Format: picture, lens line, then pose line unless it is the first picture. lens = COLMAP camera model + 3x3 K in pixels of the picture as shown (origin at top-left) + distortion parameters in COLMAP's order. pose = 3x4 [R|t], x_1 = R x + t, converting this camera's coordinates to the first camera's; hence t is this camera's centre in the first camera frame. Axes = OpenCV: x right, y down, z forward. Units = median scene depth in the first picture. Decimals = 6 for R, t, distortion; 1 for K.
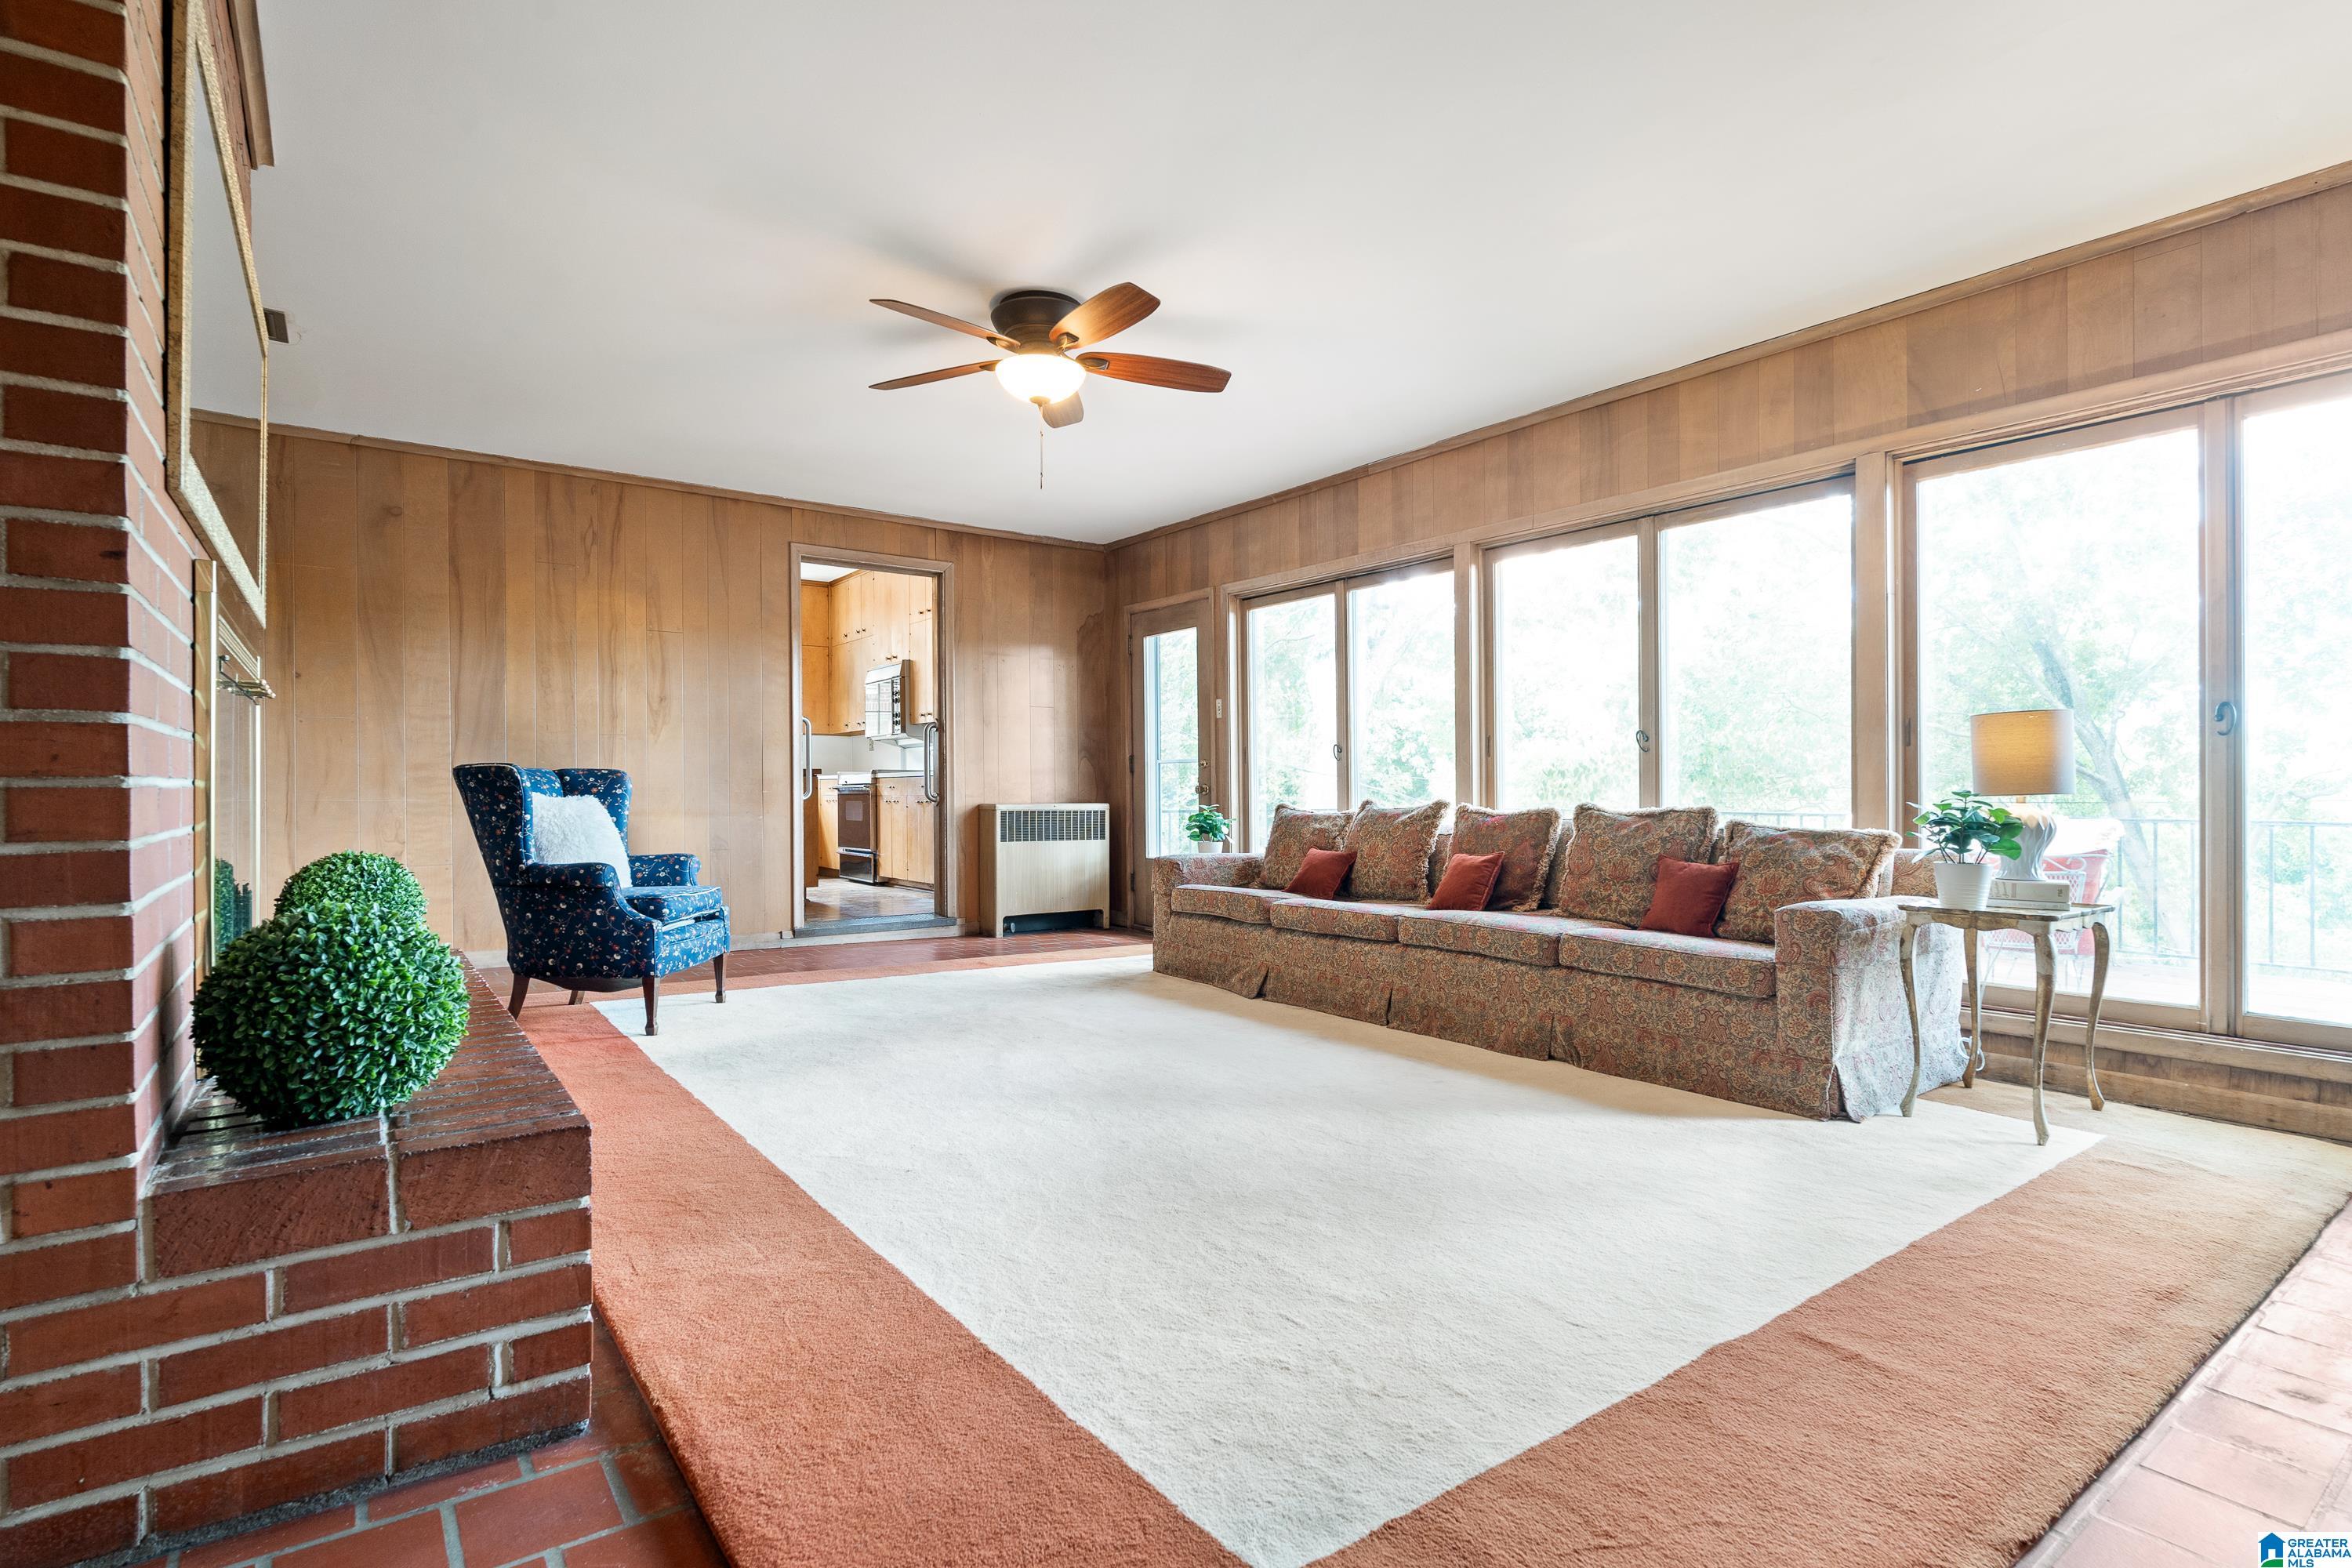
lens RADIAL K [[1133.0, 0, 1176.0], [0, 1133.0, 784.0], [0, 0, 1]] dist [0.001181, -0.000223]
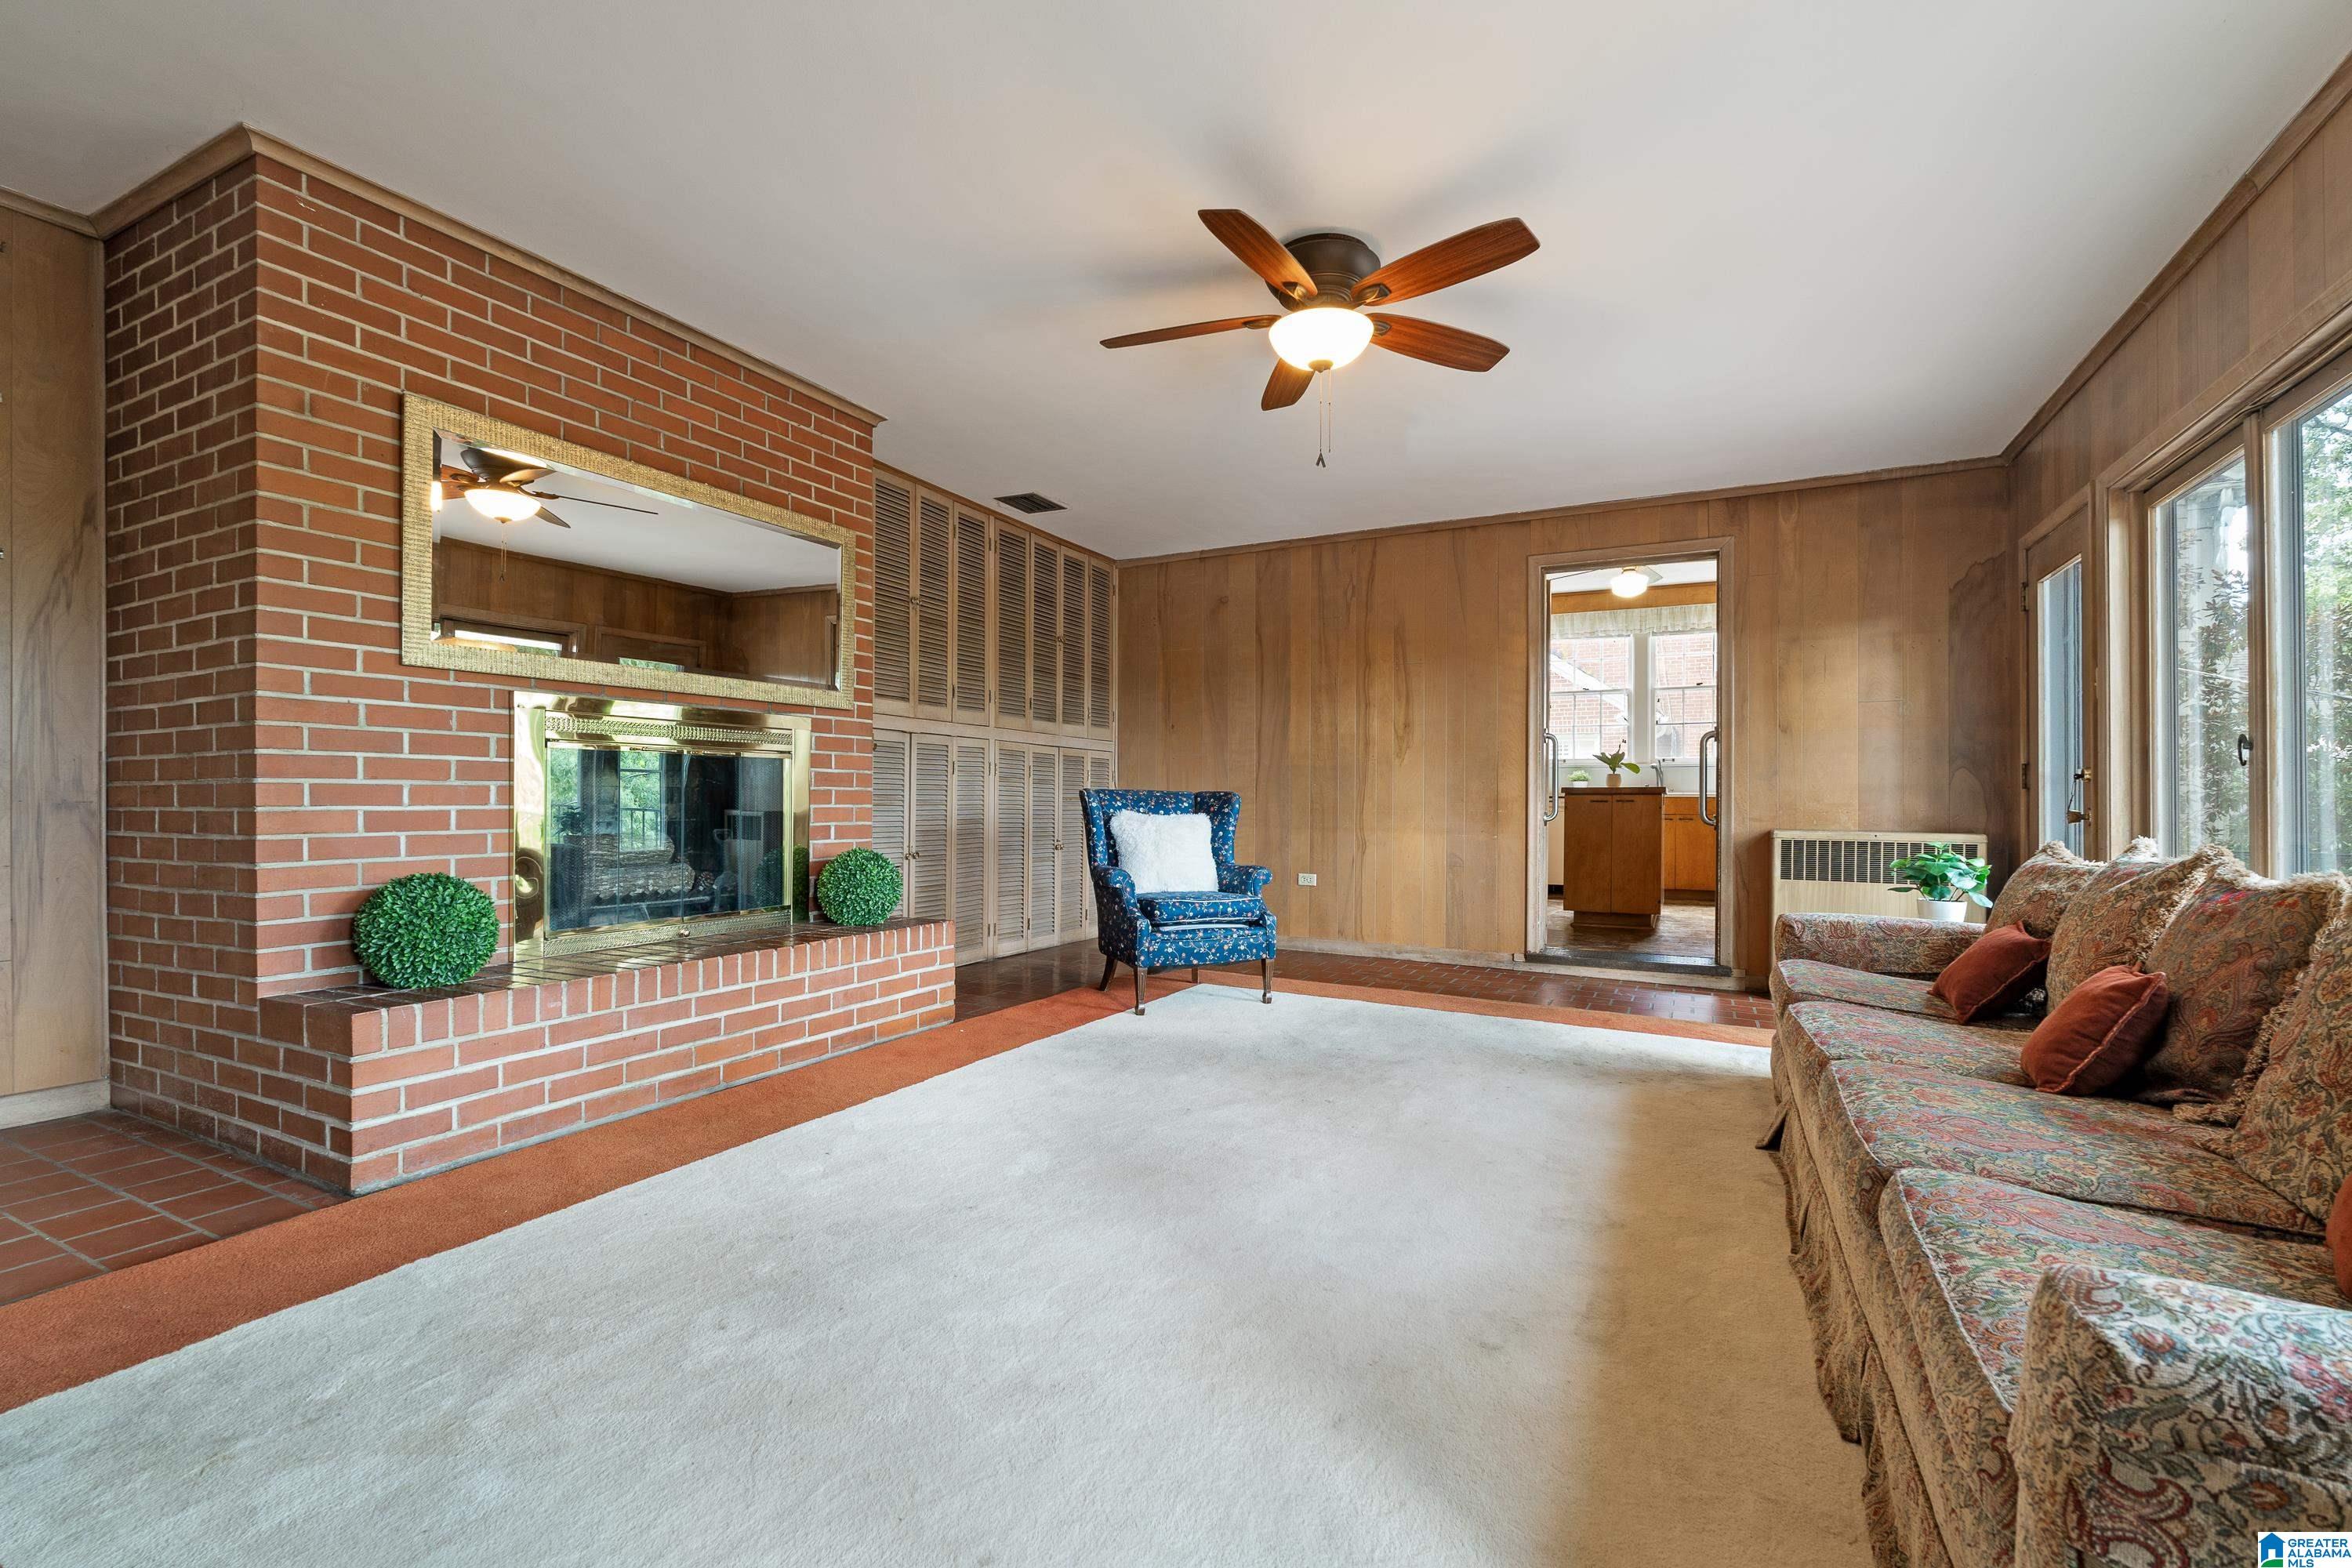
lens RADIAL K [[1042.0, 0, 1168.1], [0, 1042.0, 796.4], [0, 0, 1]] dist [-0.003021, -0.000347]
pose [[0.446188, 0.000339, -0.894939, 0.357775], [-0.002416, 0.999997, -0.000825, -0.005380], [0.894936, 0.002531, 0.446187, 0.360033]]
